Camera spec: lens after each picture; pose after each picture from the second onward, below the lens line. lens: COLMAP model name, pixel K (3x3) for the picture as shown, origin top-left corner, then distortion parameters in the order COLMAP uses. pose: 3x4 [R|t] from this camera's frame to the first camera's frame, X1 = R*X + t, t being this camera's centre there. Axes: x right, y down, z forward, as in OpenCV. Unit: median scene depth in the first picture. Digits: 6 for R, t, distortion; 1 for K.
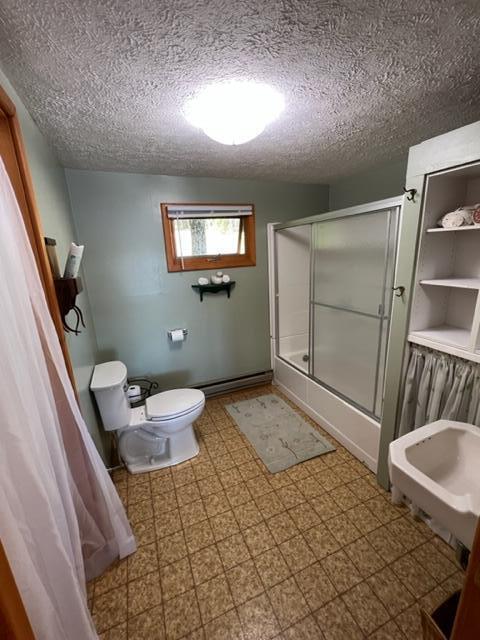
lens RADIAL K [[263.6, 0, 238.3], [0, 263.6, 316.4], [0, 0, 1]] dist [-0.000847, 0.000486]
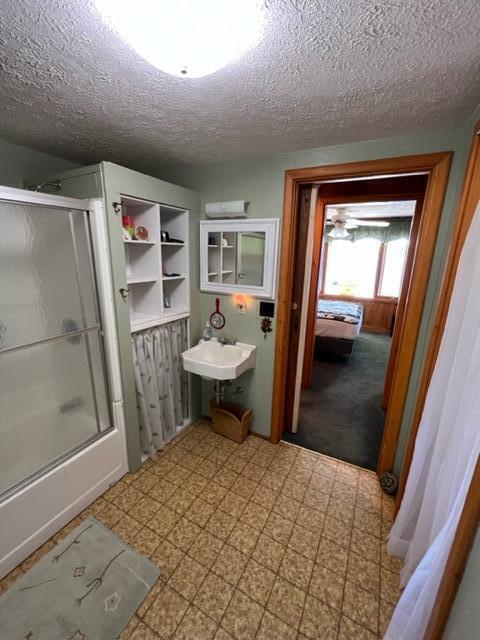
lens RADIAL K [[263.6, 0, 236.0], [0, 263.6, 323.6], [0, 0, 1]] dist [-0.000847, 0.000486]
pose [[-0.626166, -0.176403, 0.759472, -0.497527], [0.183663, 0.913288, 0.363555, -0.269420], [-0.757750, 0.367133, -0.539471, 1.189339]]
